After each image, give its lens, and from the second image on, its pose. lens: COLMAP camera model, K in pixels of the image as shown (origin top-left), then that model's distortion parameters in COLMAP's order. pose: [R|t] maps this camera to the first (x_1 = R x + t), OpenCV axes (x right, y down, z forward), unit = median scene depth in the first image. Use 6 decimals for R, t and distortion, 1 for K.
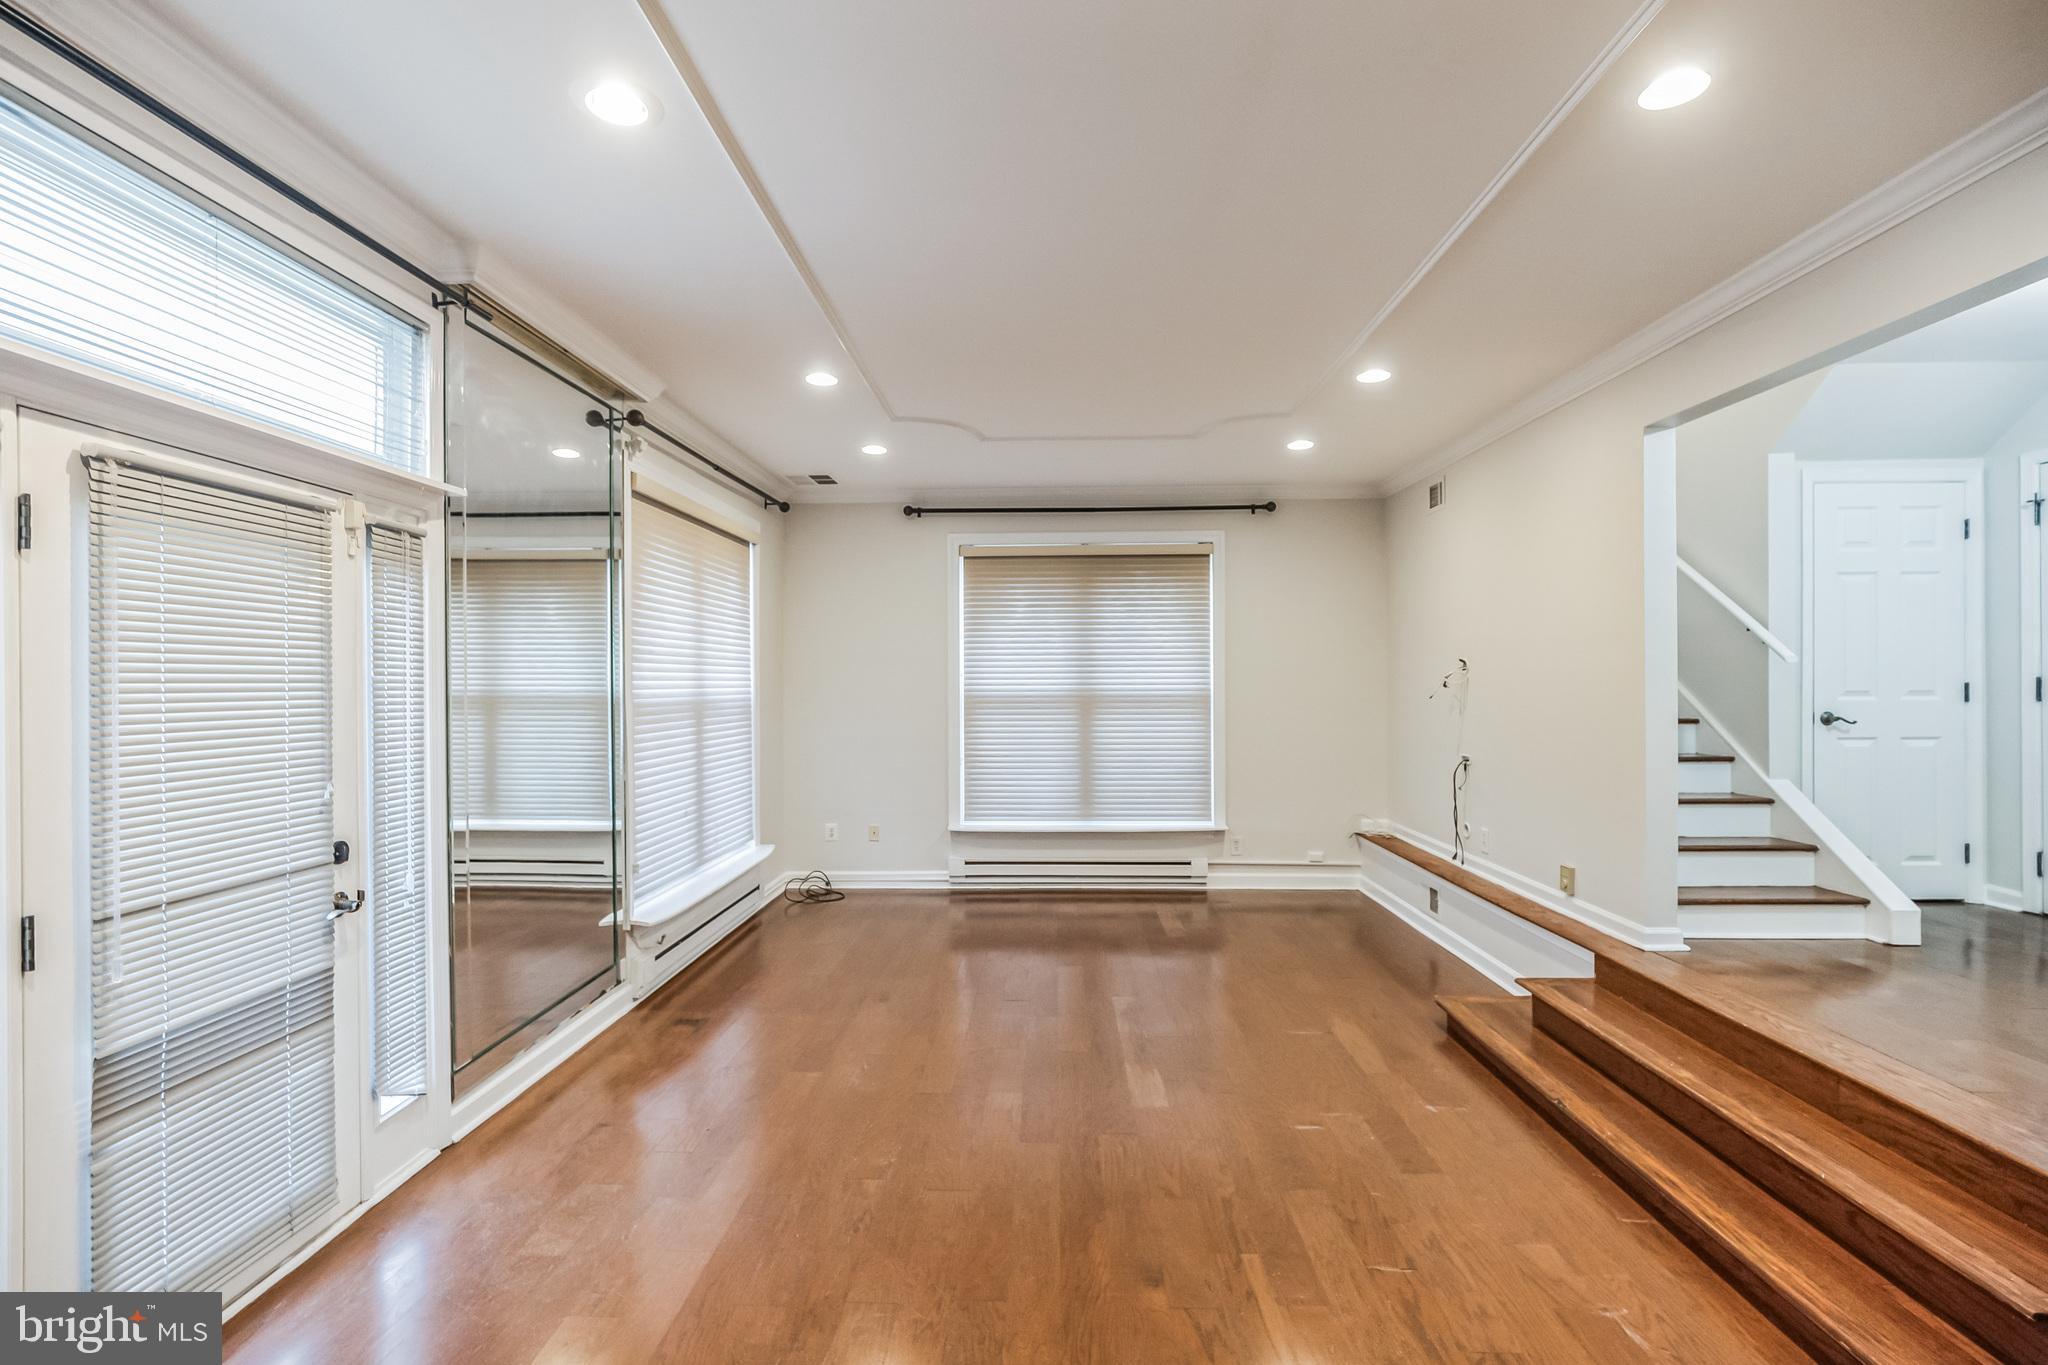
lens RADIAL K [[940.6, 0, 1036.4], [0, 940.6, 688.6], [0, 0, 1]] dist [-0.013405, 0.007855]
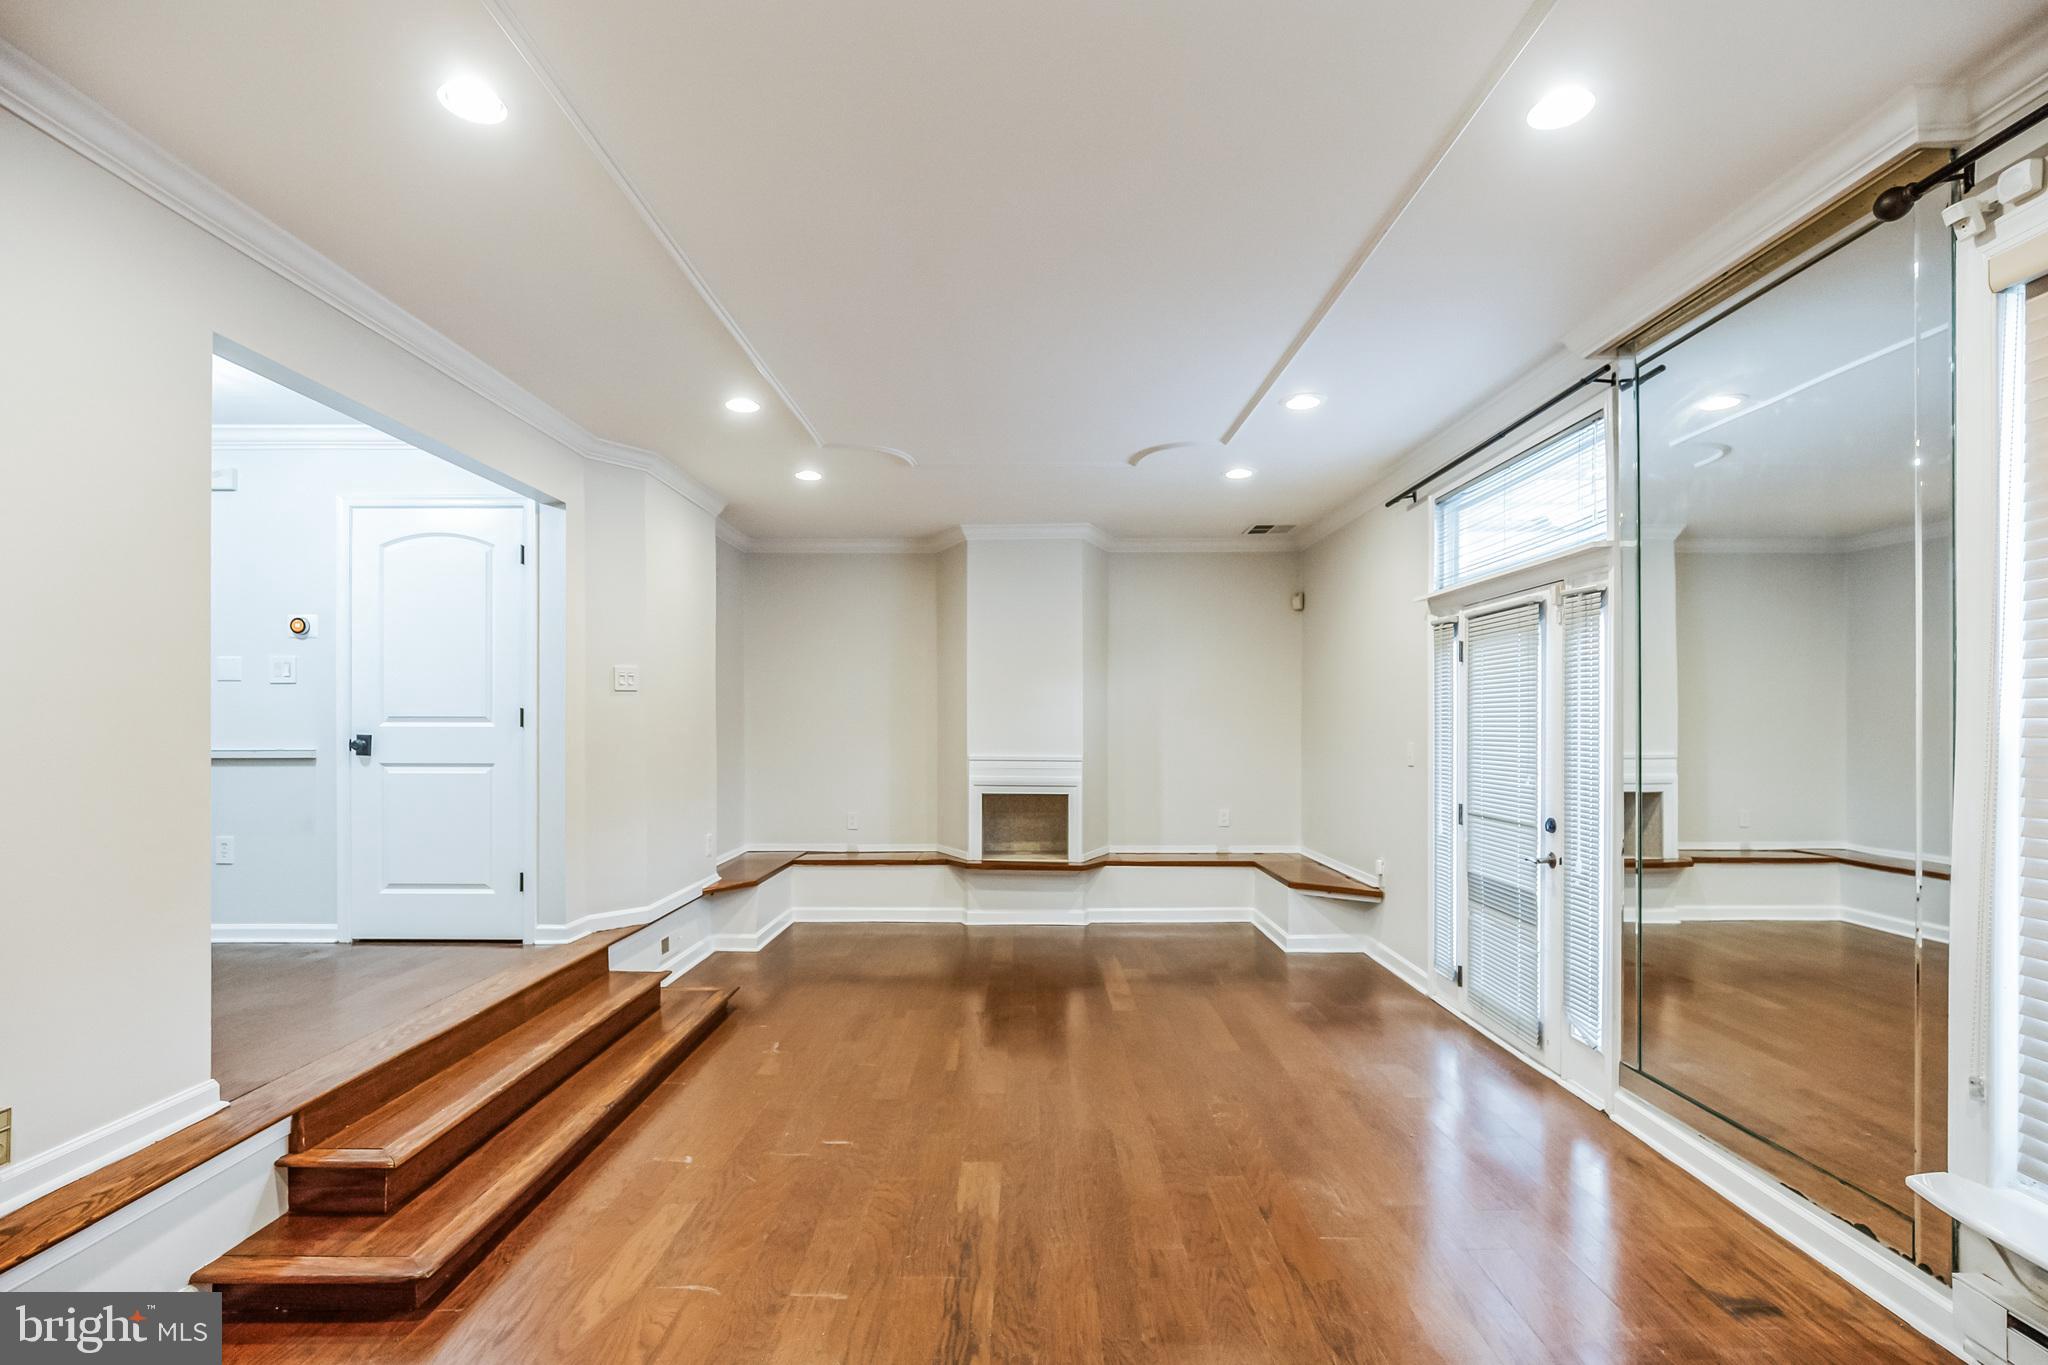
lens RADIAL K [[940.6, 0, 1027.3], [0, 940.6, 703.7], [0, 0, 1]] dist [-0.013405, 0.007855]
pose [[-0.999955, 0.002463, -0.009135, 0.093277], [0.002538, 0.999964, -0.008143, -0.007345], [0.009115, -0.008166, -0.999925, 2.147523]]
